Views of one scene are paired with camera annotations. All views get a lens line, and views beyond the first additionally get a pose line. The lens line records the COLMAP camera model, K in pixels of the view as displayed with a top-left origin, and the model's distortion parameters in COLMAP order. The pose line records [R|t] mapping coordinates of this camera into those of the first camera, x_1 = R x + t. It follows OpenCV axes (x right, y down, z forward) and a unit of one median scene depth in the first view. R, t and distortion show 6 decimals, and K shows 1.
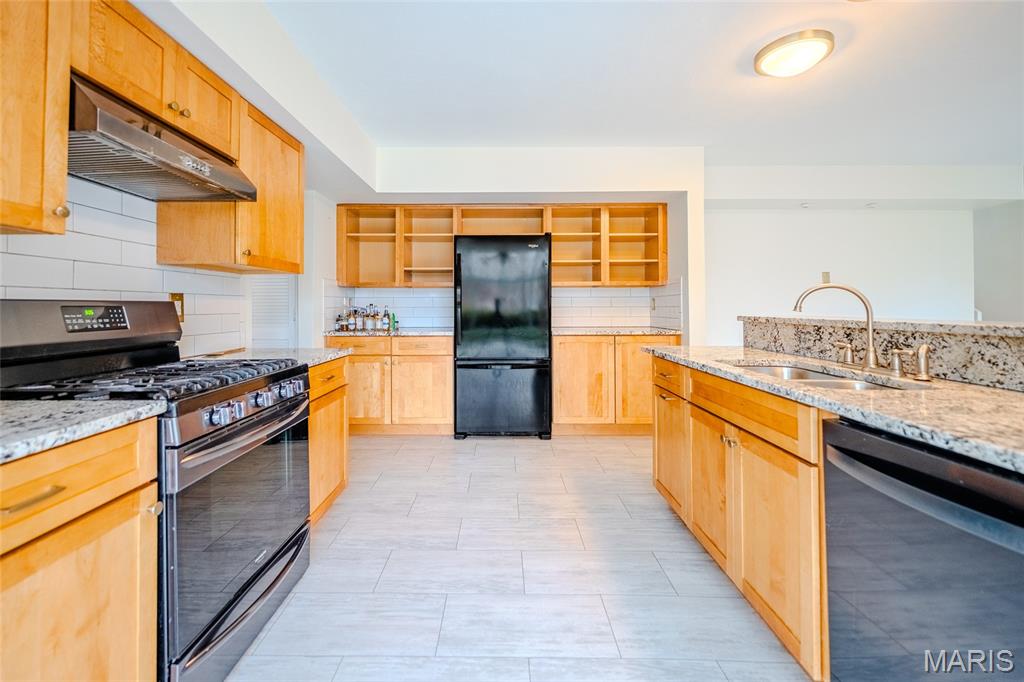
lens RADIAL K [[406.8, 0, 483.2], [0, 406.8, 299.4], [0, 0, 1]] dist [0.000018, -0.000974]
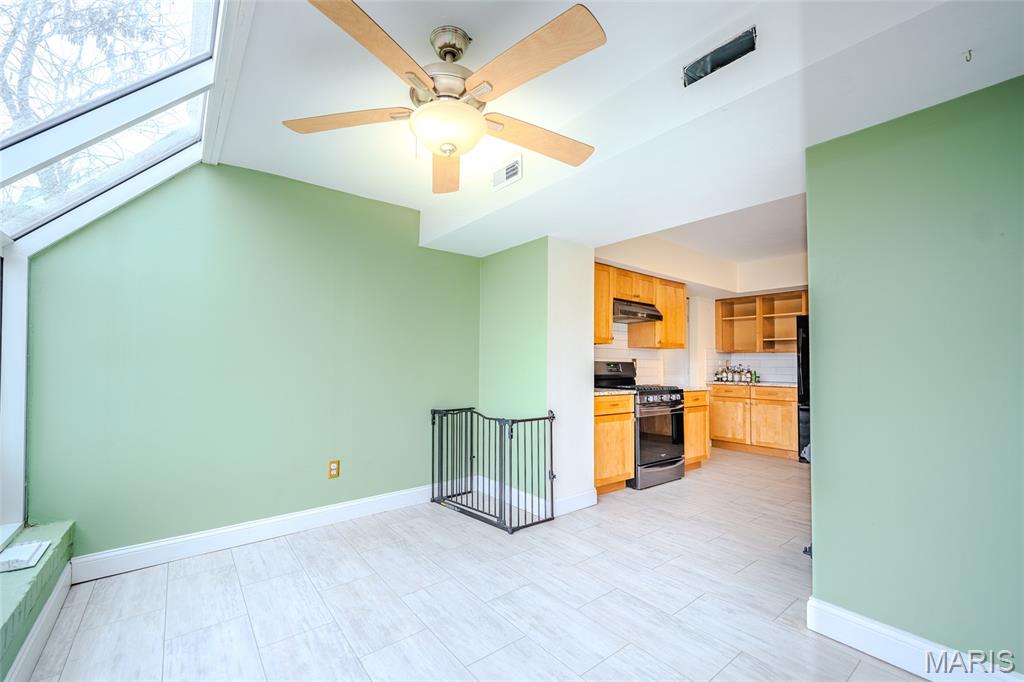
lens RADIAL K [[406.8, 0, 511.9], [0, 406.8, 350.9], [0, 0, 1]] dist [0.000018, -0.000974]
pose [[0.623299, -0.015920, -0.781821, 0.663839], [-0.001978, 0.999757, -0.021935, -0.006649], [0.781981, 0.015219, 0.623117, -1.037230]]
